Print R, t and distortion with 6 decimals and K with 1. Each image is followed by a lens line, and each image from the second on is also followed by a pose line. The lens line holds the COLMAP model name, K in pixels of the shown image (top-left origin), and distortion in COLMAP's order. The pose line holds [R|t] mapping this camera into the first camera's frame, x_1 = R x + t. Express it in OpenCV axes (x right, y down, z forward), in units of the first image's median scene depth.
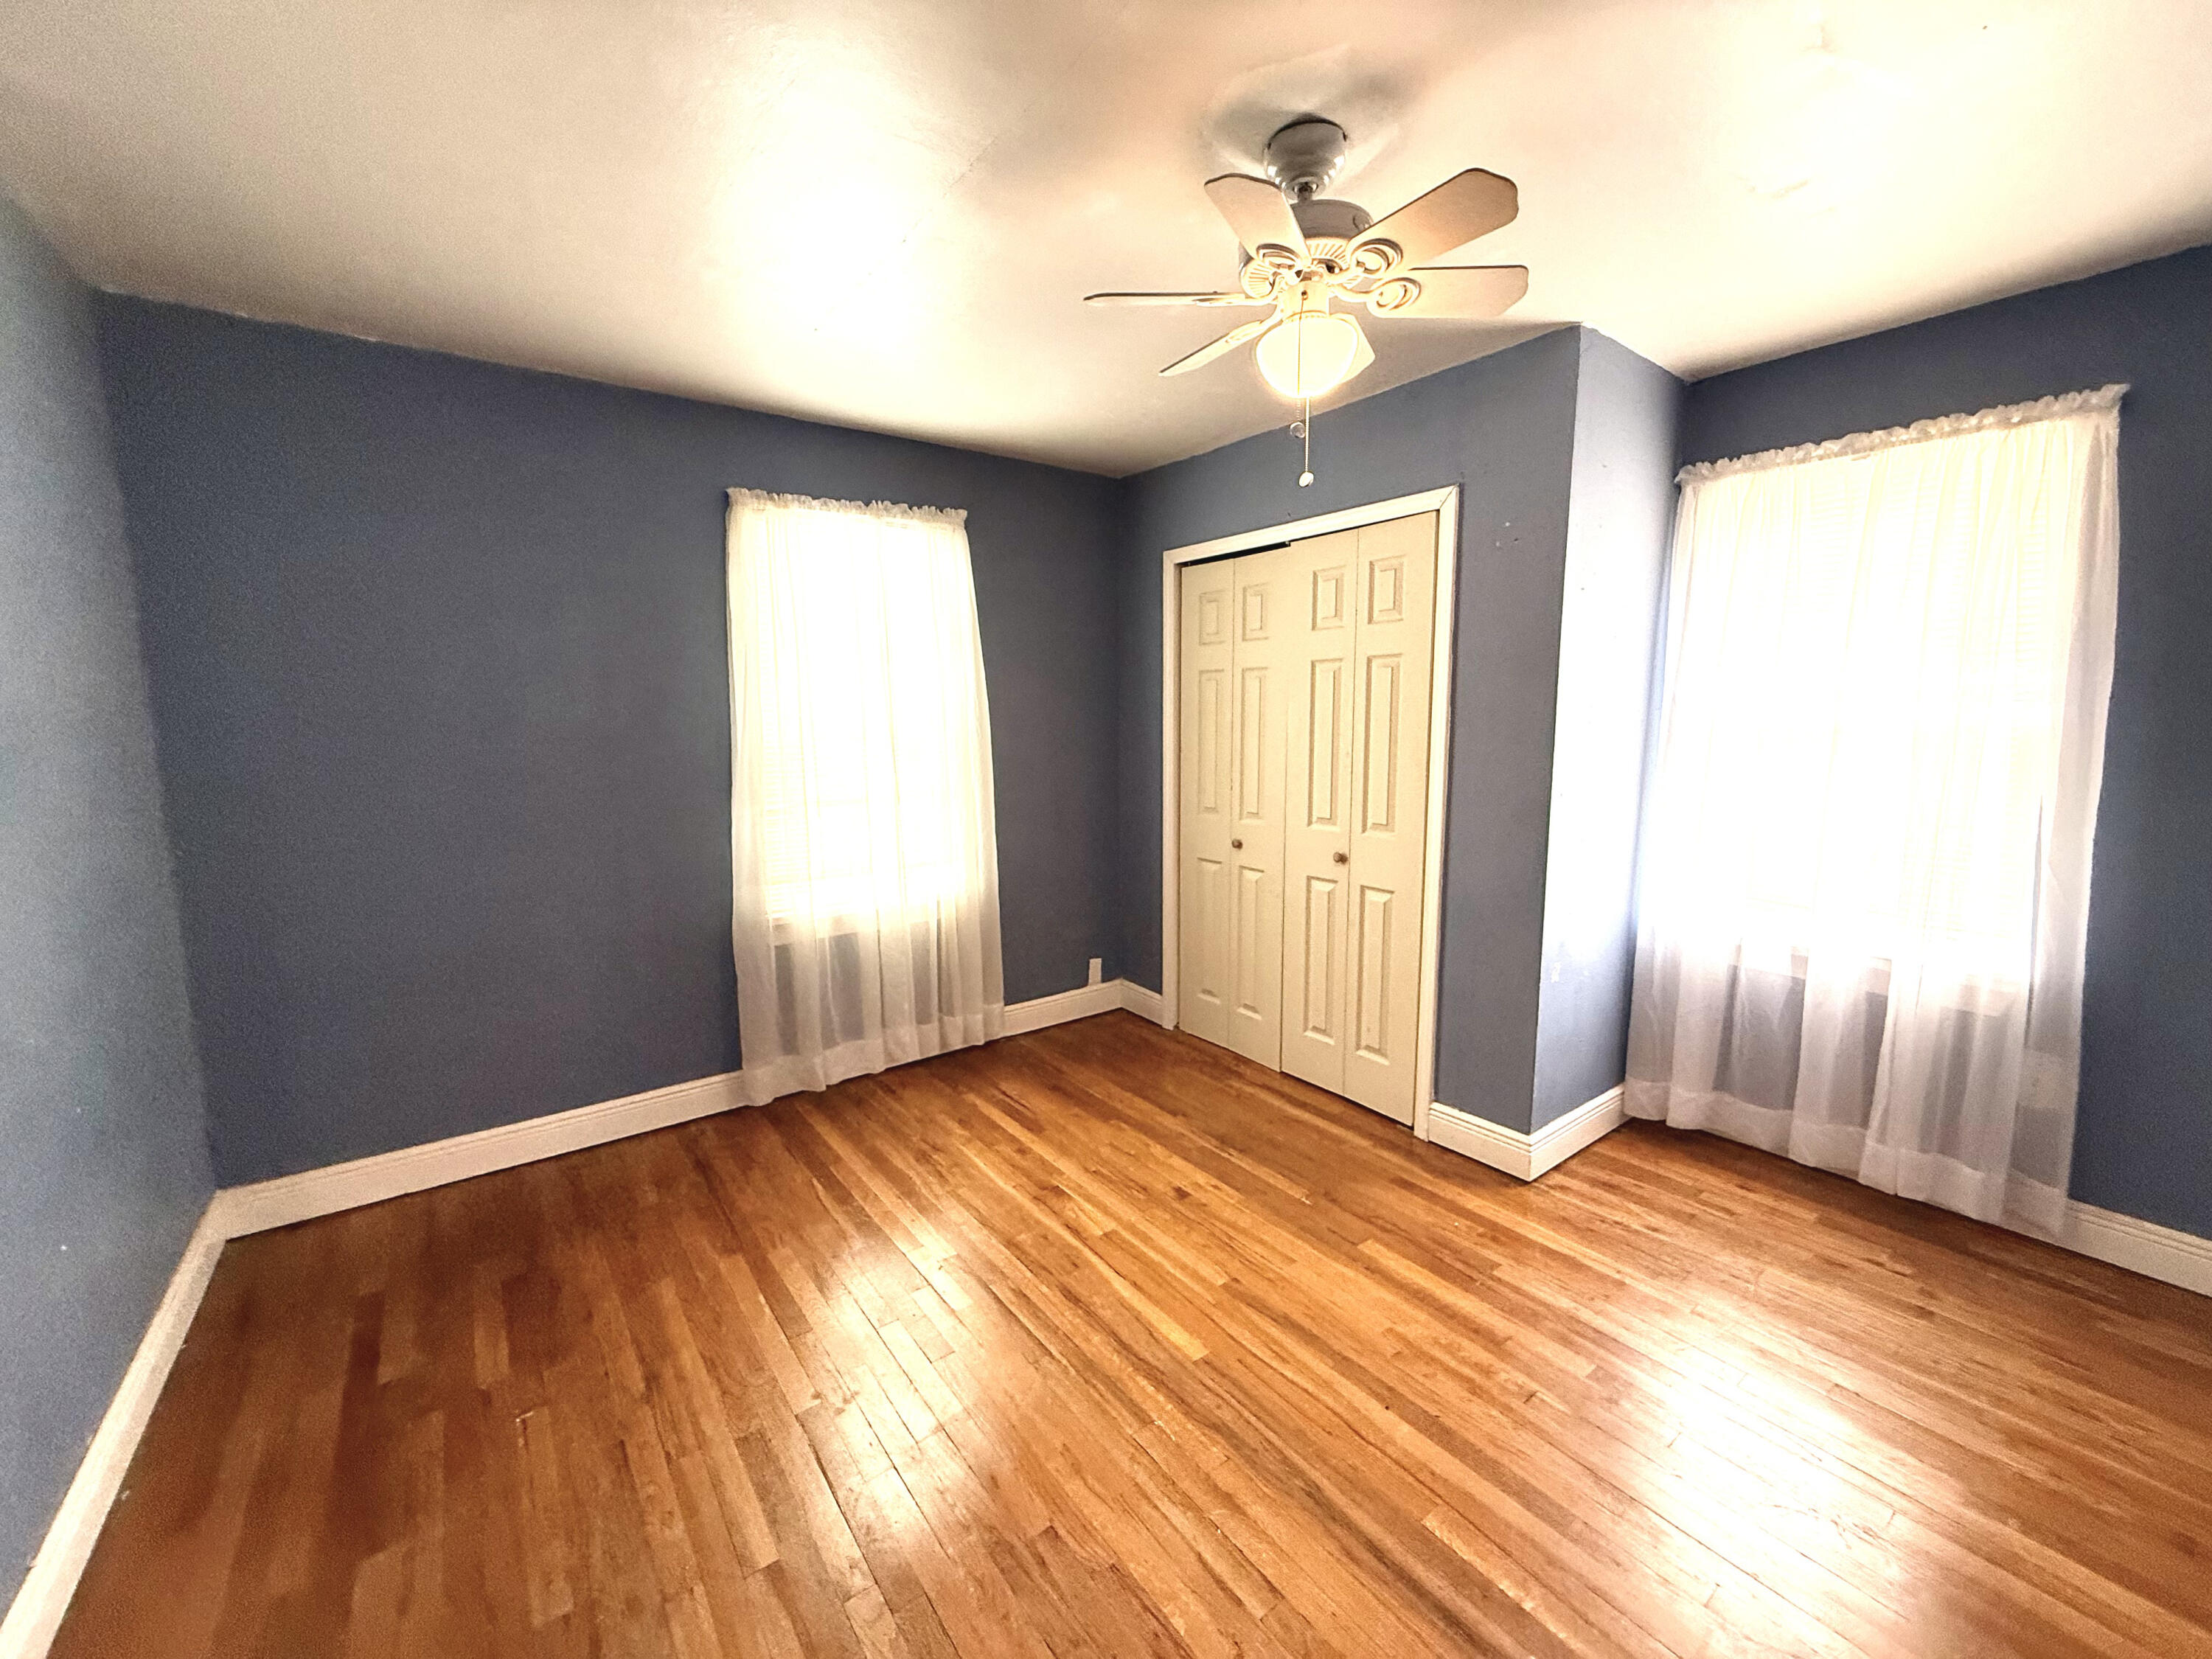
lens RADIAL K [[938.0, 0, 1115.9], [0, 938.0, 835.3], [0, 0, 1]] dist [0.000177, 0.000497]
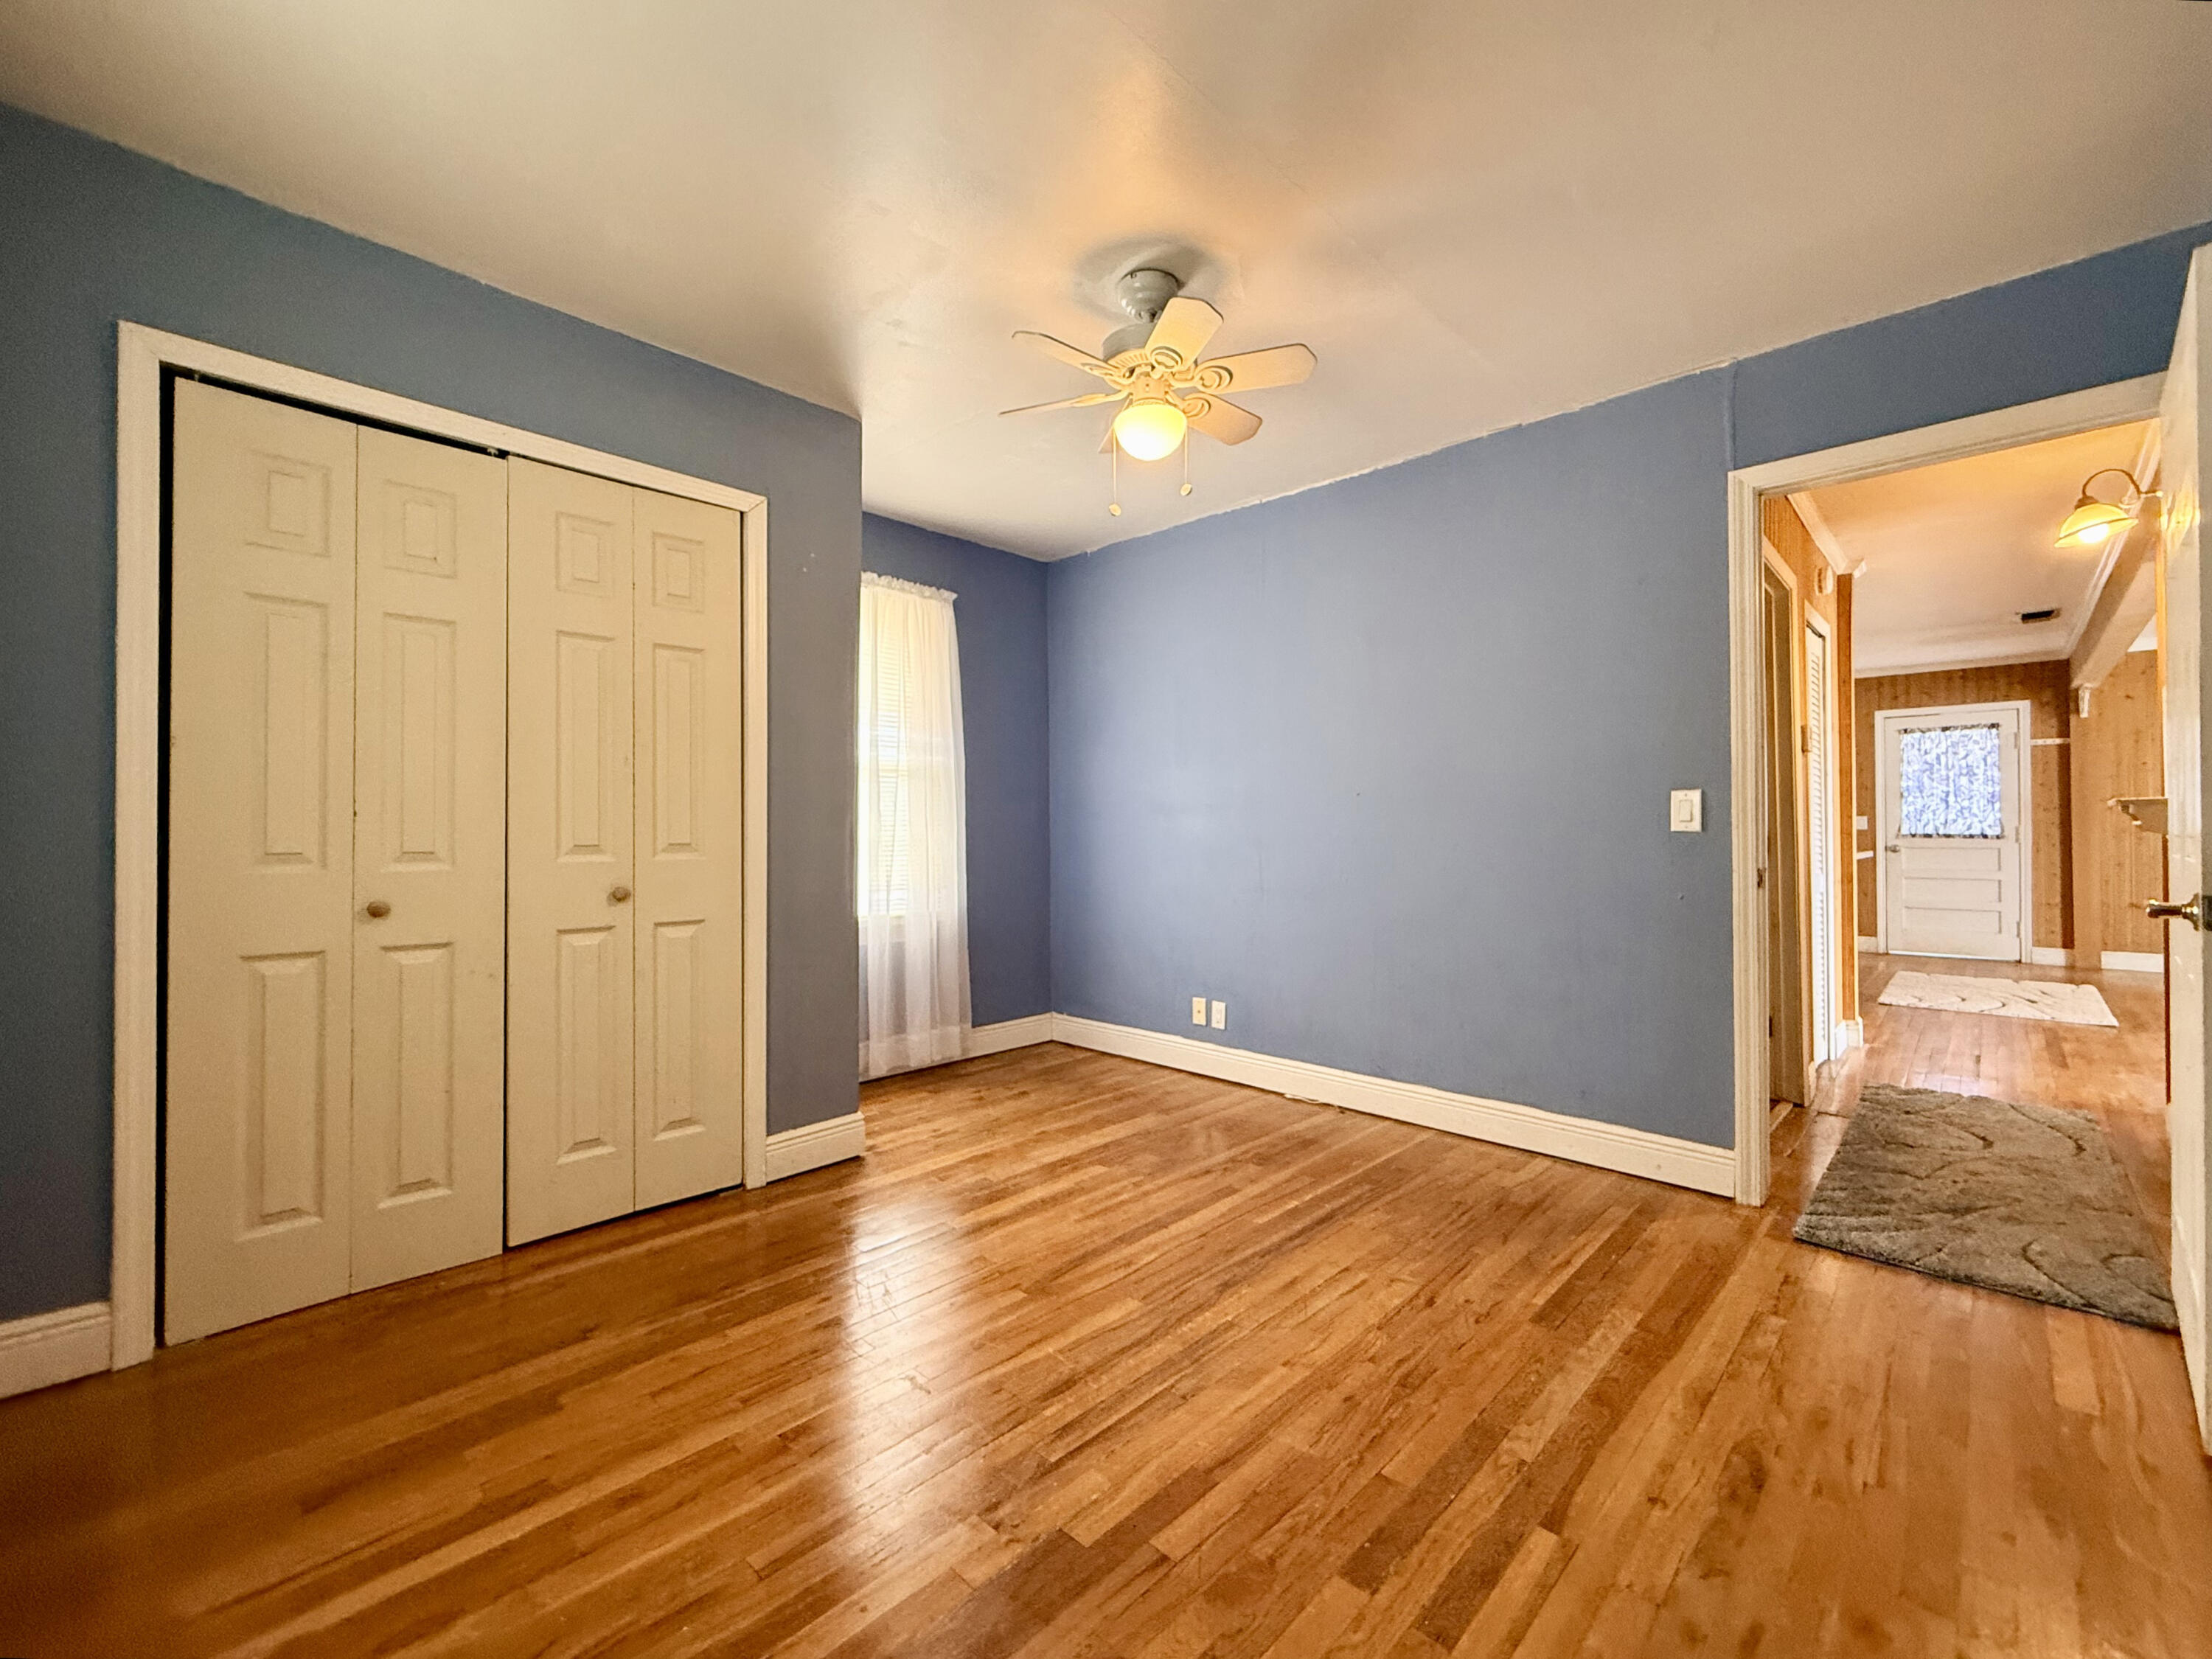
lens RADIAL K [[938.0, 0, 1115.9], [0, 938.0, 835.3], [0, 0, 1]] dist [0.000177, 0.000497]
pose [[-0.198840, 0.010291, 0.979978, -0.637473], [0.140794, 0.989872, 0.018173, 0.020815], [-0.969866, 0.141589, -0.198275, 0.805156]]
